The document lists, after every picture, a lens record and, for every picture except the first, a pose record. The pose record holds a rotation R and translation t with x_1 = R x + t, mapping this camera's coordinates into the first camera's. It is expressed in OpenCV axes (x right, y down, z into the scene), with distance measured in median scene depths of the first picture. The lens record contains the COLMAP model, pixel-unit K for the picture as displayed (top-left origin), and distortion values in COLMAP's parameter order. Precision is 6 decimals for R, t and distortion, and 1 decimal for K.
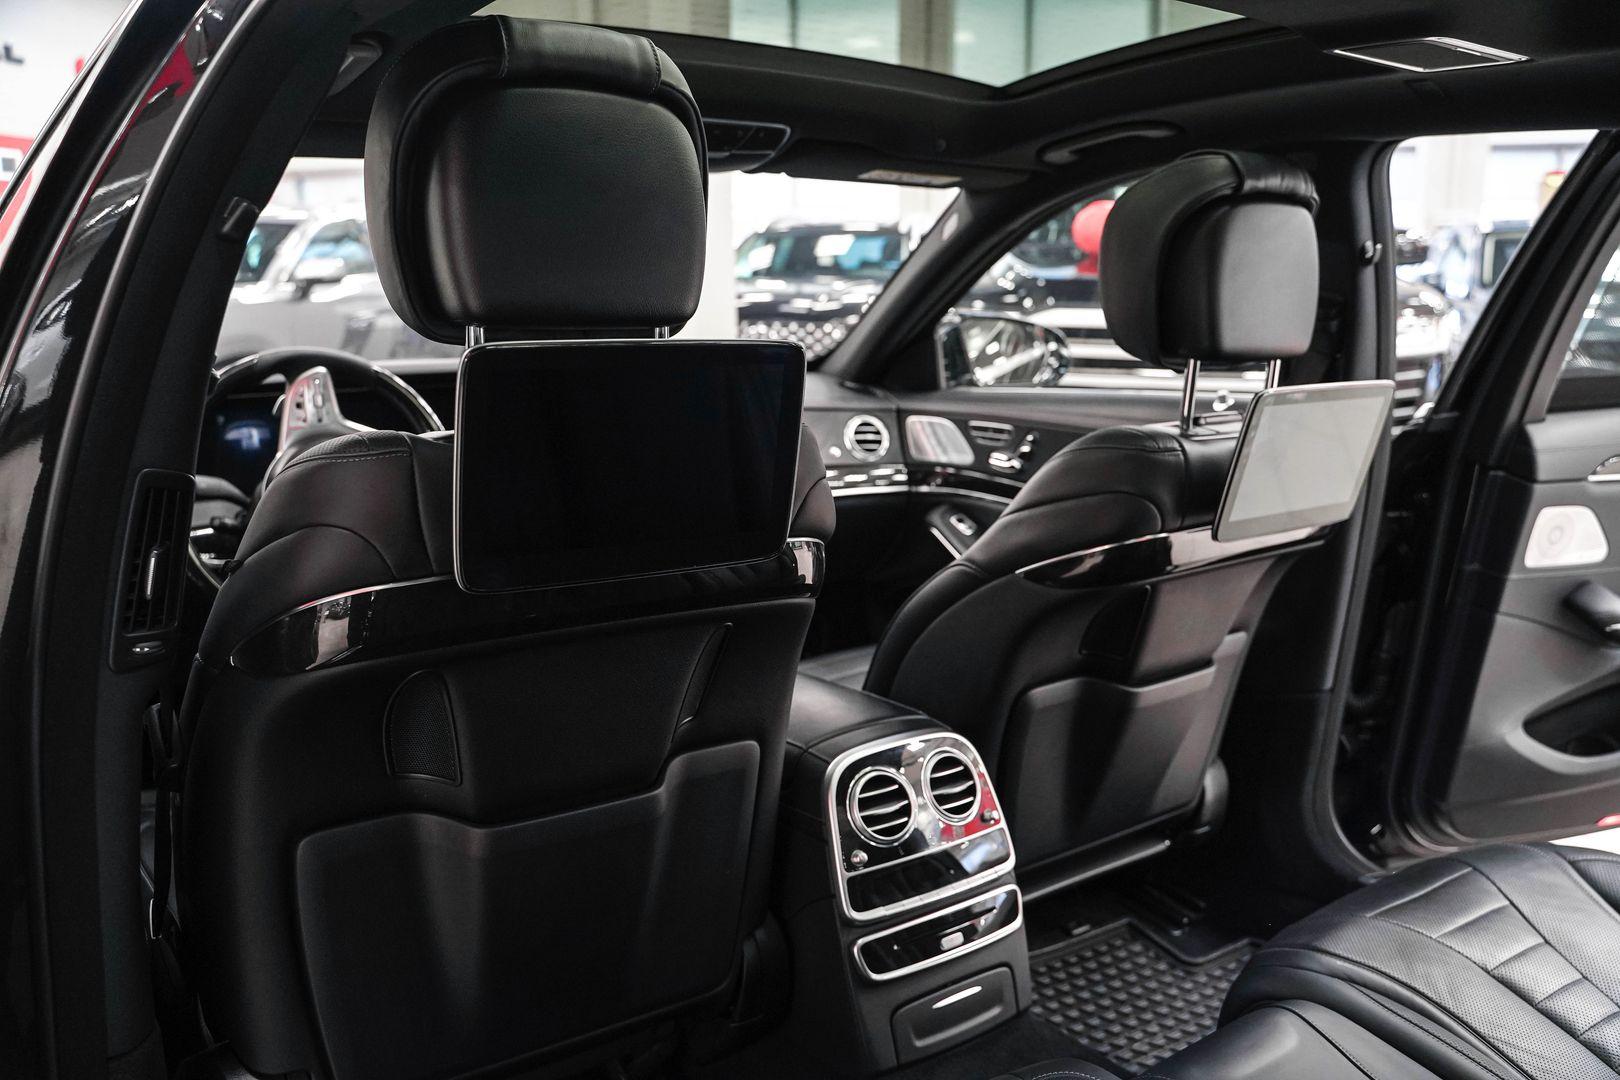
lens RADIAL K [[1312.1, 0, 807.1], [0, 1312.1, 543.0], [0, 0, 1]] dist [-0.114602, 0.089355]
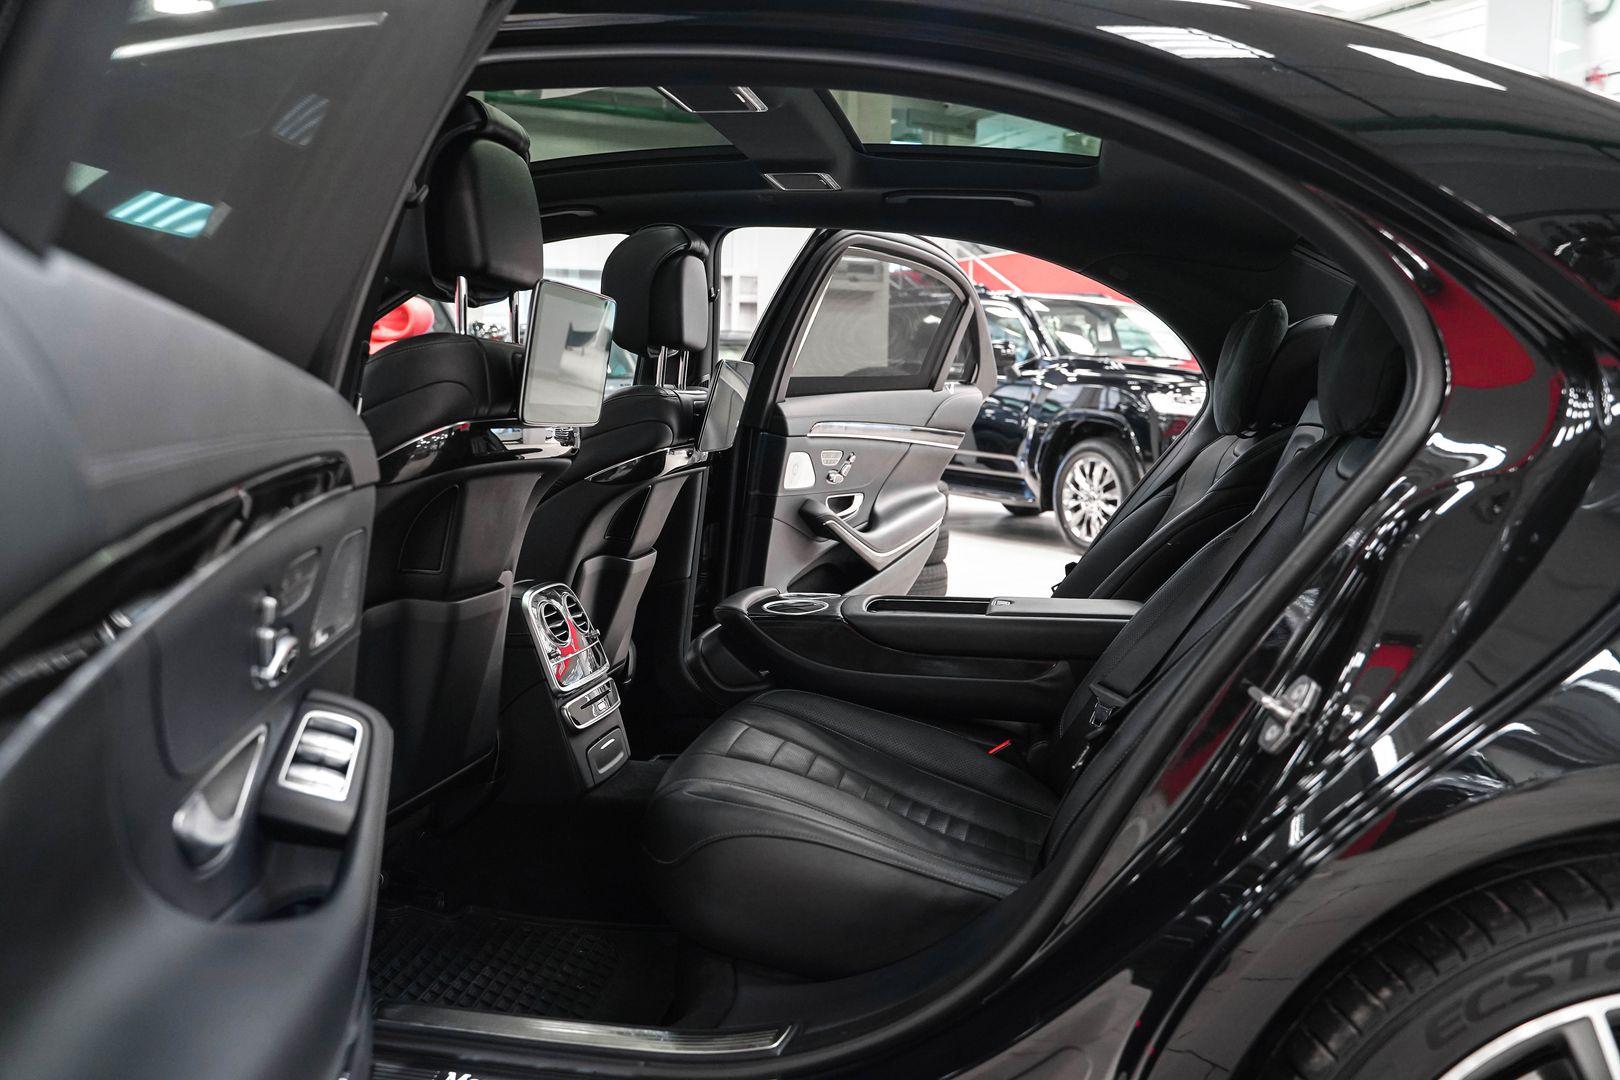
lens RADIAL K [[1312.1, 0, 807.1], [0, 1312.1, 543.0], [0, 0, 1]] dist [-0.114602, 0.089355]
pose [[0.719401, -0.064875, 0.691559, -0.626768], [0.124537, 0.991542, -0.036534, 0.161213], [-0.683339, 0.112407, 0.721396, -0.254330]]
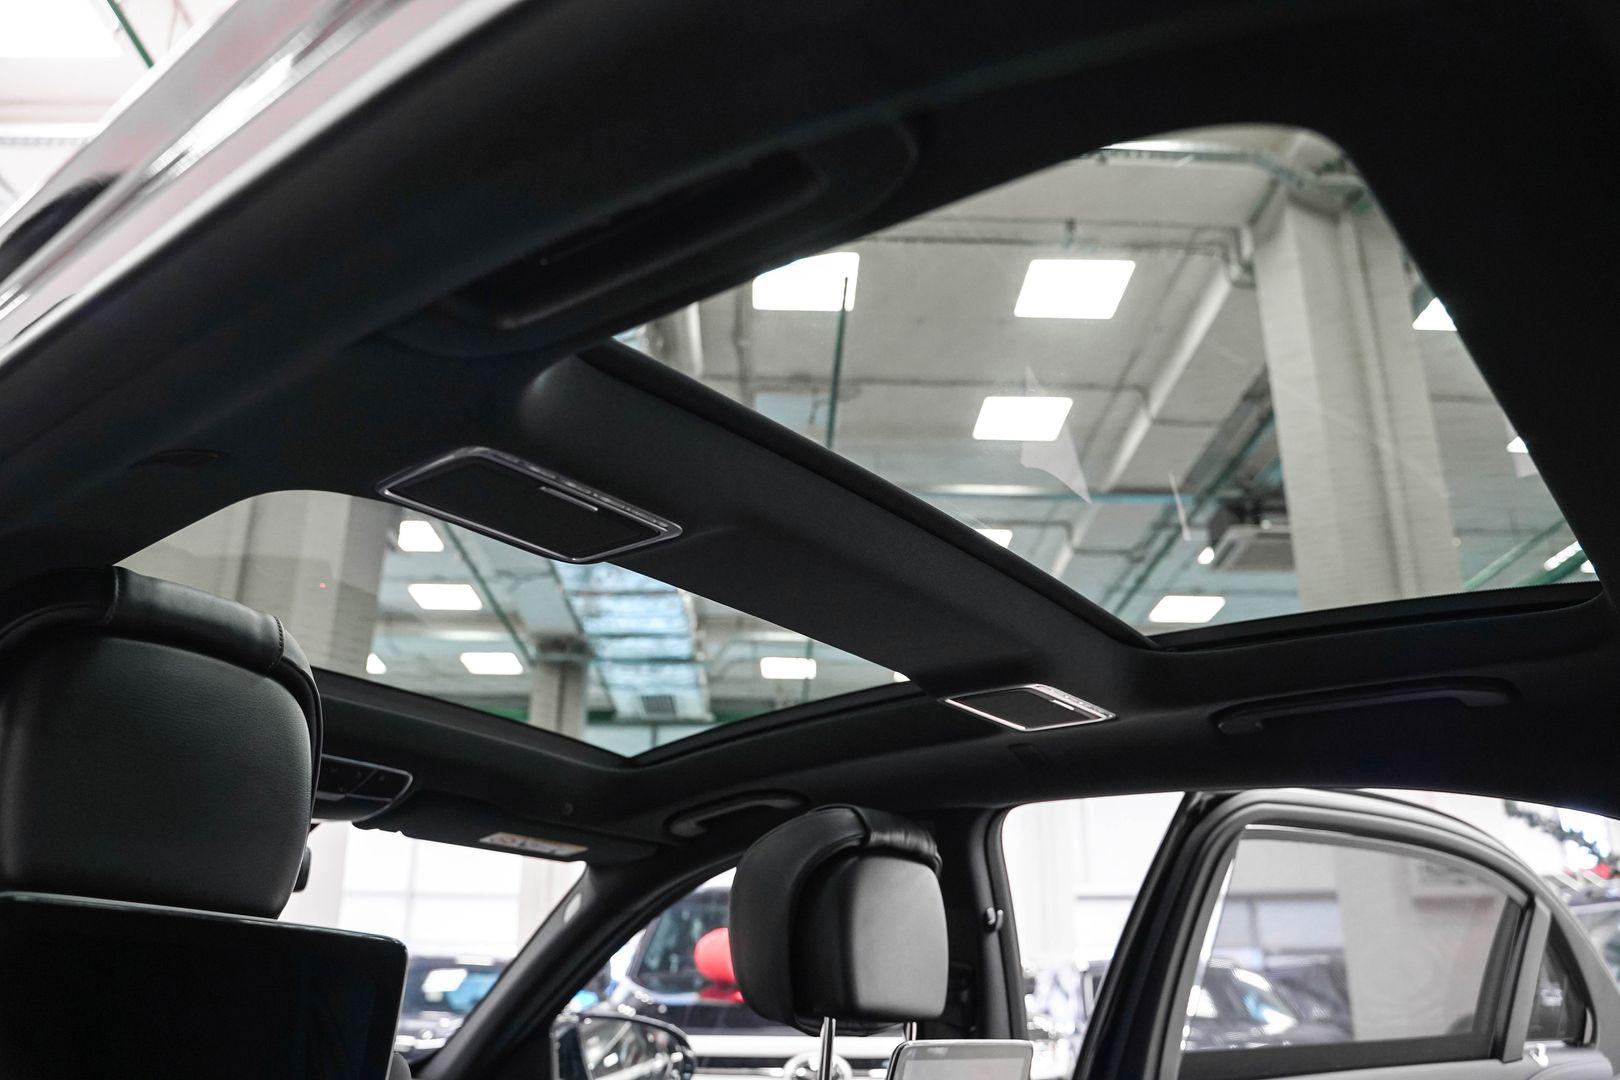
lens RADIAL K [[1312.1, 0, 807.1], [0, 1312.1, 543.0], [0, 0, 1]] dist [-0.114602, 0.089355]
pose [[0.960782, 0.107971, 0.255420, 0.003733], [0.045056, 0.848064, -0.527975, 0.054033], [-0.273618, 0.518777, 0.809940, 0.052470]]
